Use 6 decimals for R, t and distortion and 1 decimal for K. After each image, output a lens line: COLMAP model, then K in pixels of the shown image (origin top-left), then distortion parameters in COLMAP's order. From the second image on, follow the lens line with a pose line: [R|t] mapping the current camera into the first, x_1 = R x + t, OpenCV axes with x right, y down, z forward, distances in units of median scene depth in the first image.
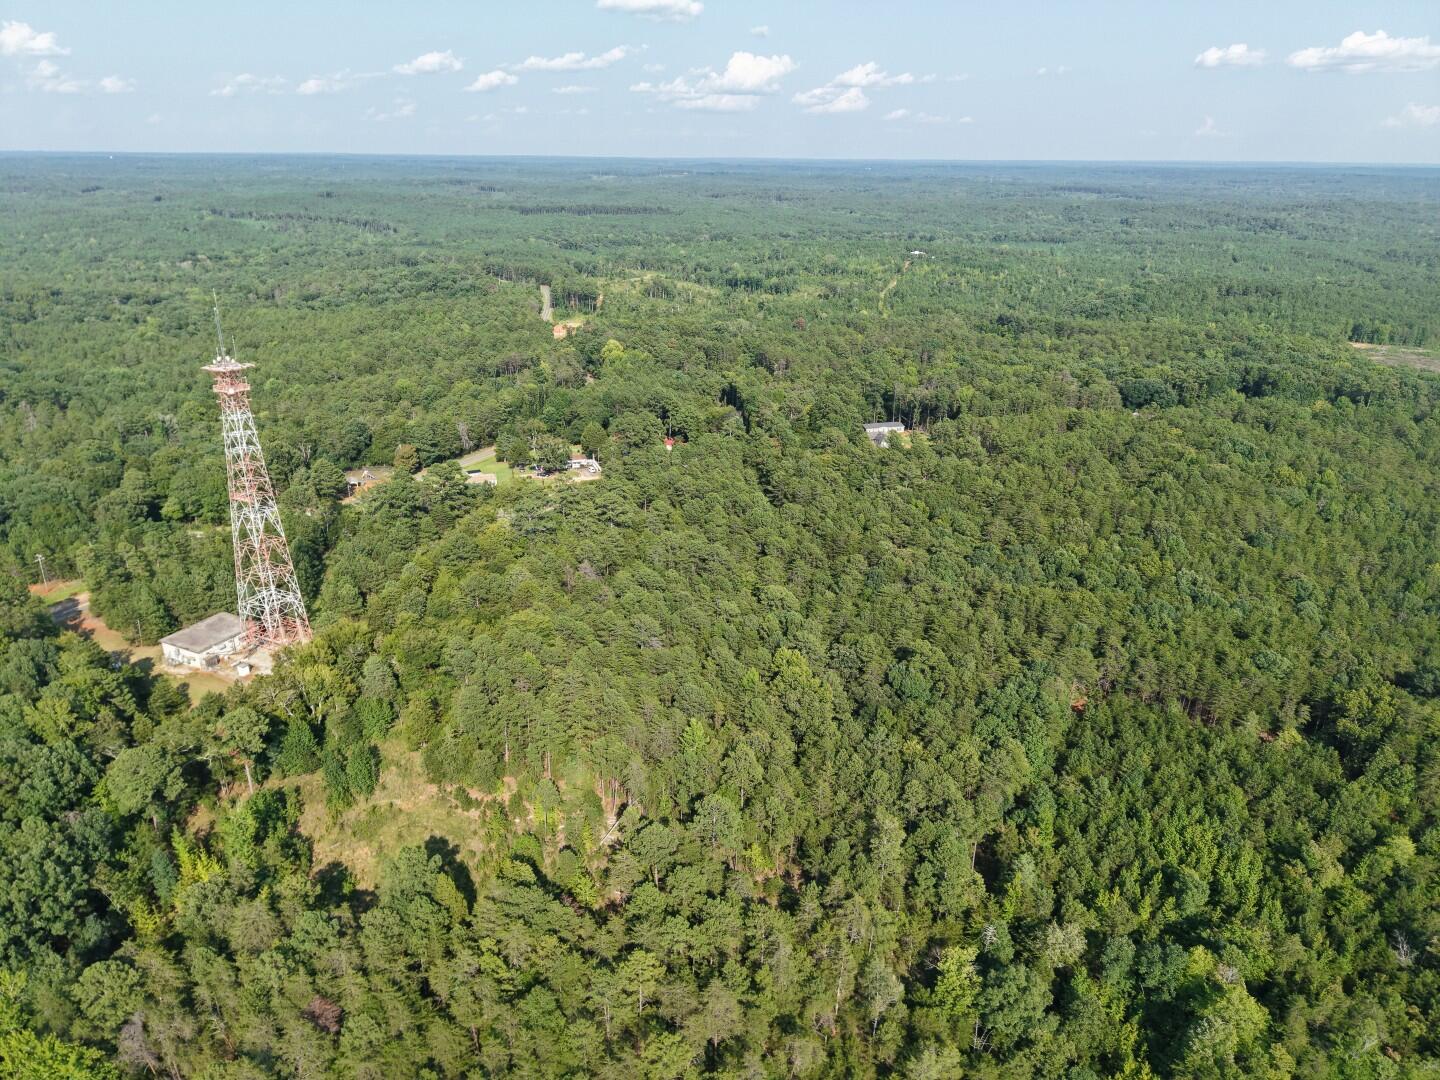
lens RADIAL K [[1020.7, 0, 720.0], [0, 1020.7, 540.0], [0, 0, 1]] dist [0.096010, -0.052708]
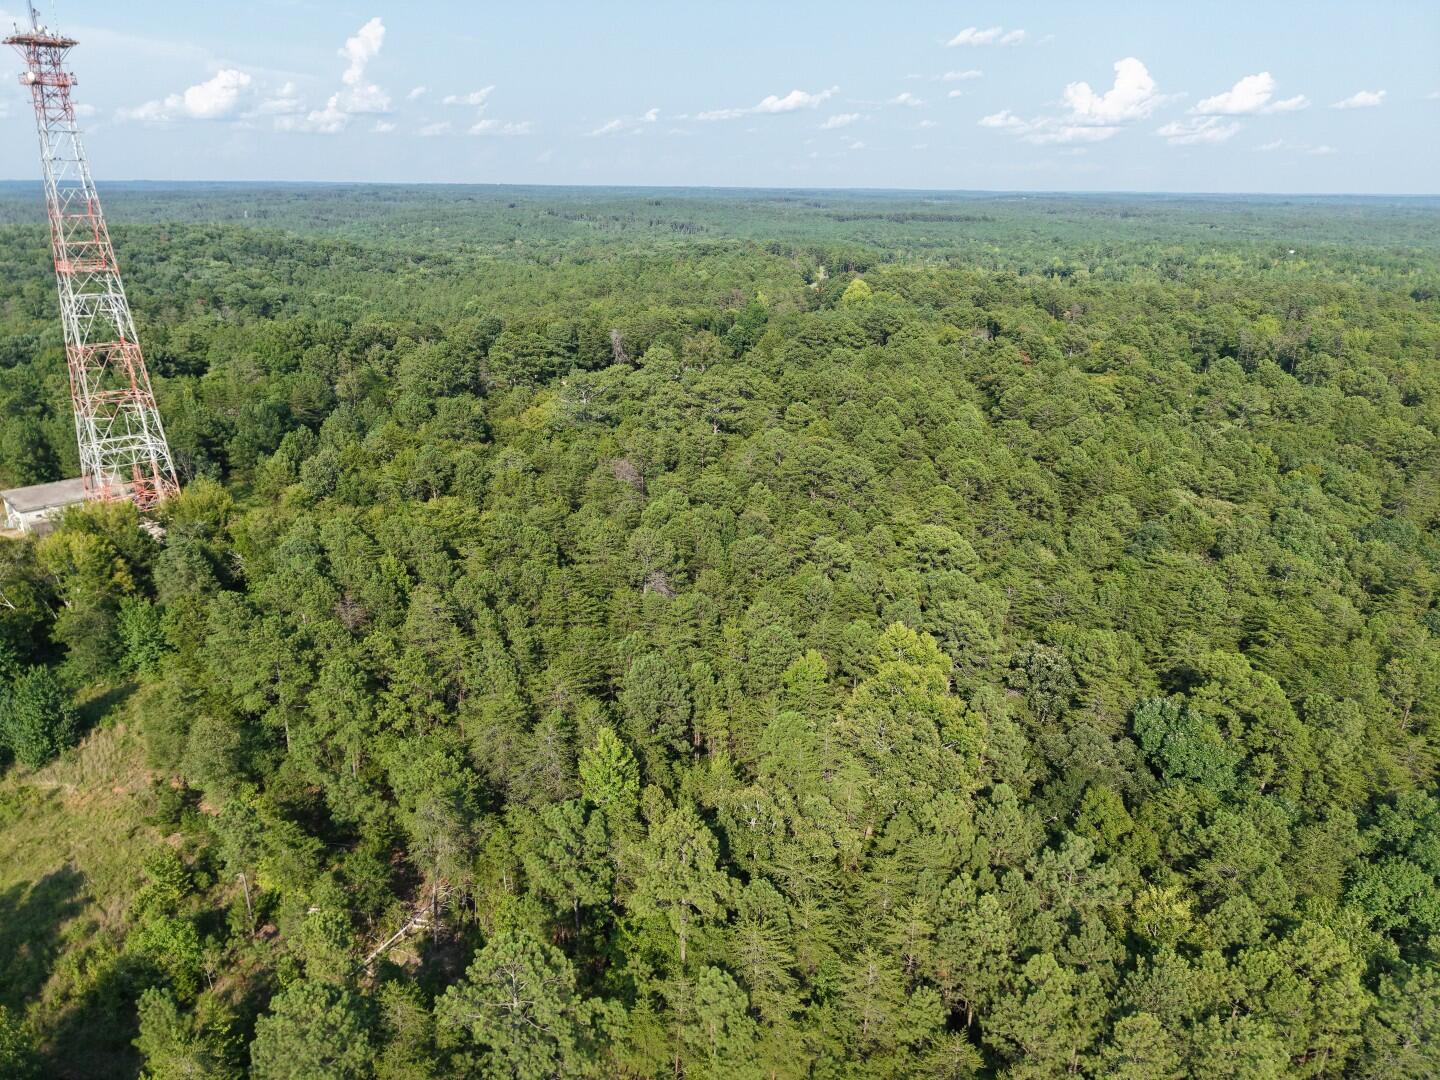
lens RADIAL K [[1007.5, 0, 720.0], [0, 1007.5, 540.0], [0, 0, 1]] dist [0.007170, -0.000448]
pose [[0.947898, 0.112416, -0.298080, 0.035107], [-0.124627, 0.991955, -0.022217, 0.026574], [0.293185, 0.058208, 0.954282, 0.161563]]
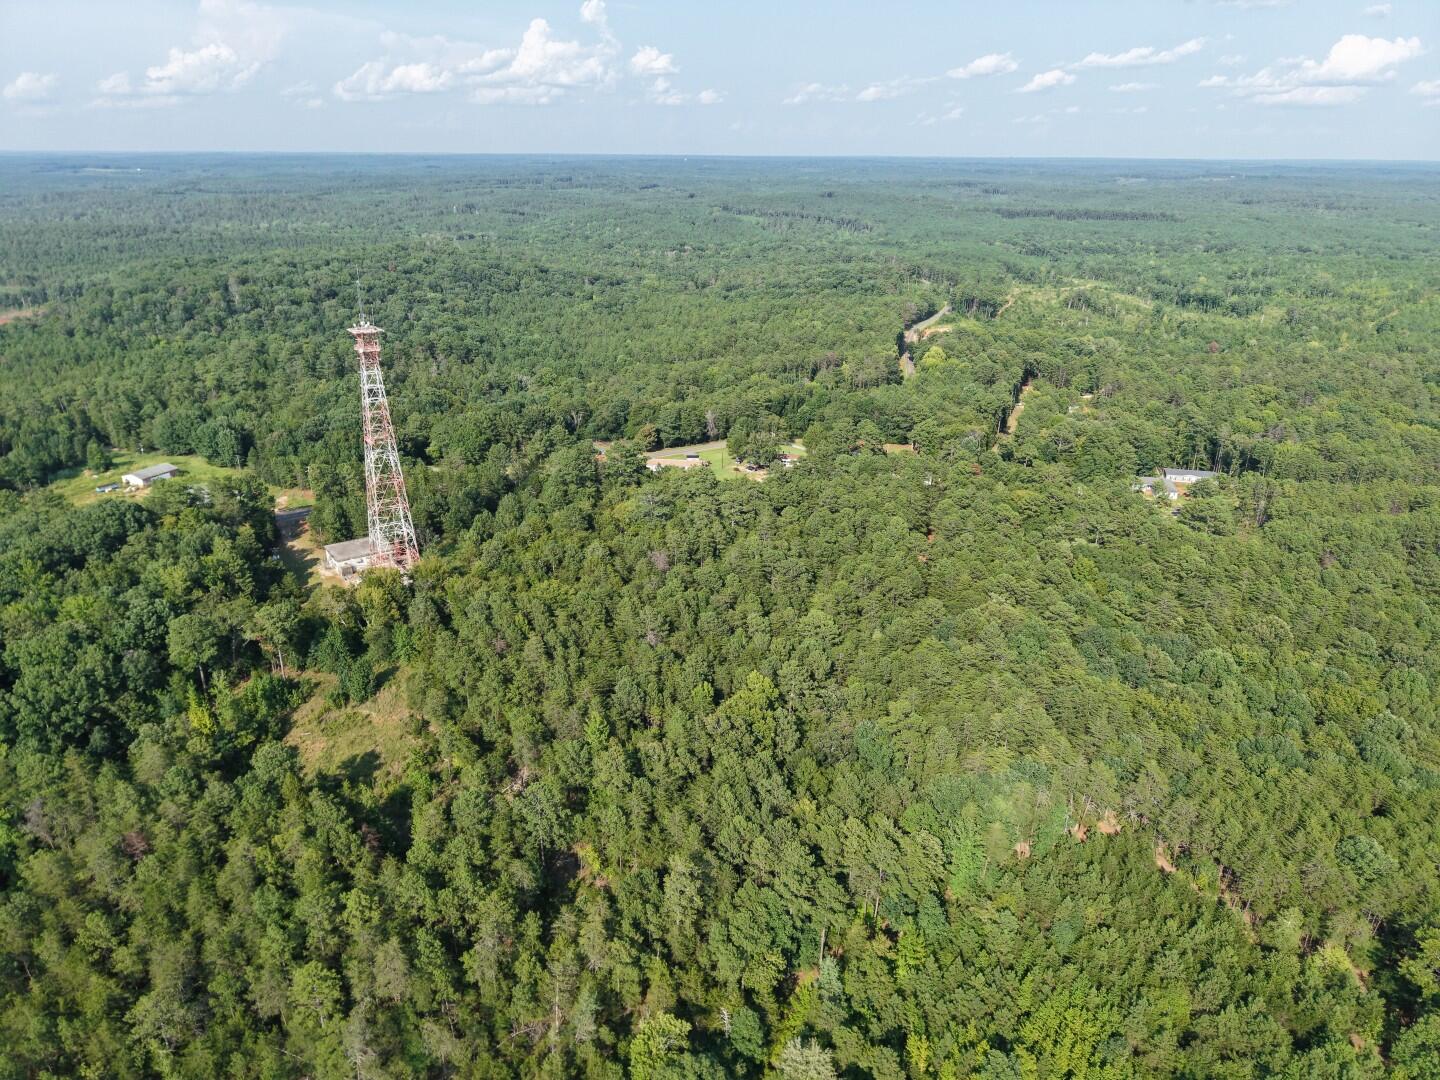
lens RADIAL K [[1036.9, 0, 720.0], [0, 1036.9, 540.0], [0, 0, 1]] dist [0.053445, -0.006244]
pose [[0.873243, 0.183674, -0.451344, 0.136431], [-0.185573, 0.981796, 0.040501, -0.015264], [0.450566, 0.048390, 0.891431, 0.034100]]
